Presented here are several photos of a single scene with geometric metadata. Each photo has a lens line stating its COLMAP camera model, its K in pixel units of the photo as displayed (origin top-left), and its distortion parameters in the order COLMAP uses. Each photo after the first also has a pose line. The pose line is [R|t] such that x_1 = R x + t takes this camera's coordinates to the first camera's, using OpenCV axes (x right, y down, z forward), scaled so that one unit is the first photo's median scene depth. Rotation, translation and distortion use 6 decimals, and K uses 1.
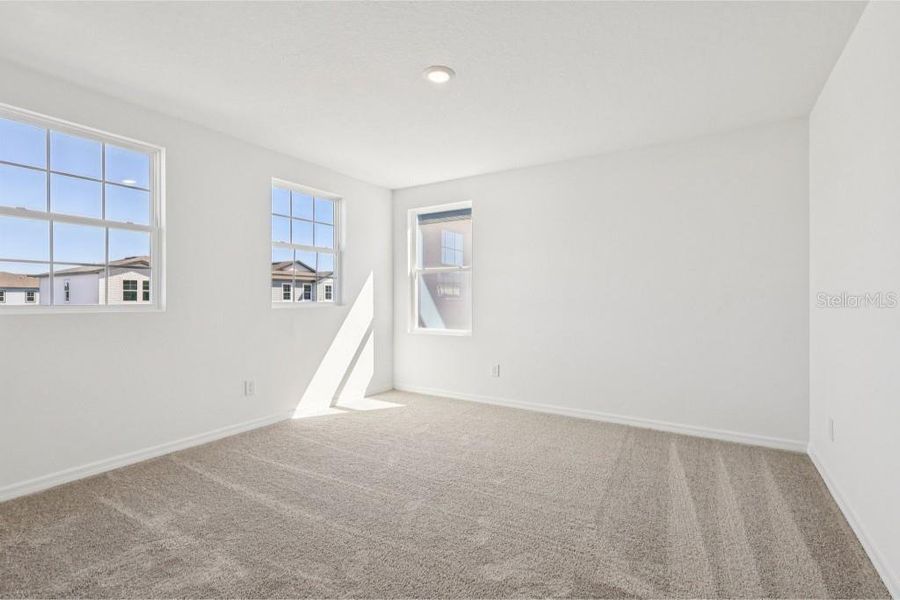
lens RADIAL K [[420.6, 0, 452.3], [0, 420.6, 299.8], [0, 0, 1]] dist [0.021572, 0.000930]
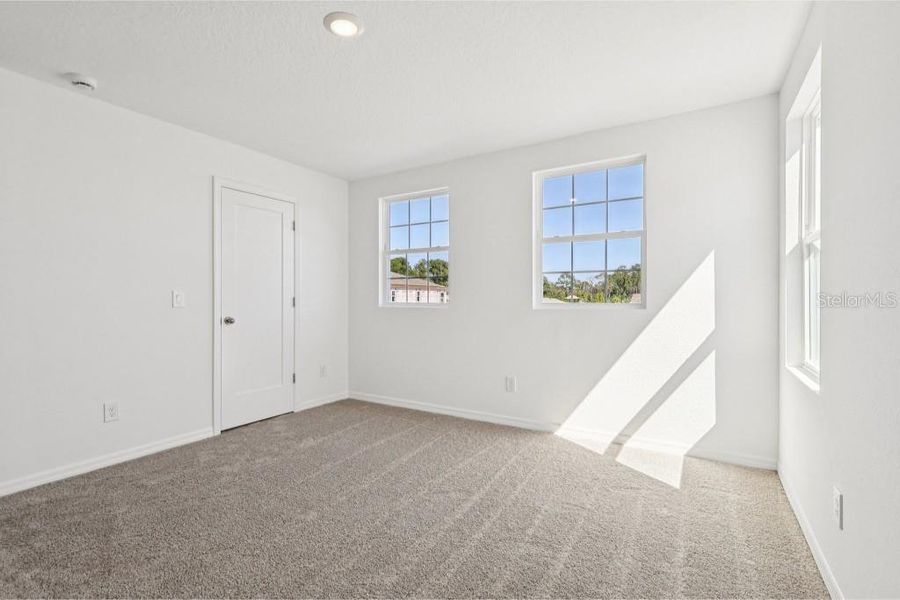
lens RADIAL K [[420.6, 0, 449.3], [0, 420.6, 298.7], [0, 0, 1]] dist [0.021572, 0.000930]
pose [[0.009843, -0.001124, -0.999951, 0.454683], [-0.003941, 0.999992, -0.001163, -0.000780], [0.999944, 0.003953, 0.009839, 0.686561]]
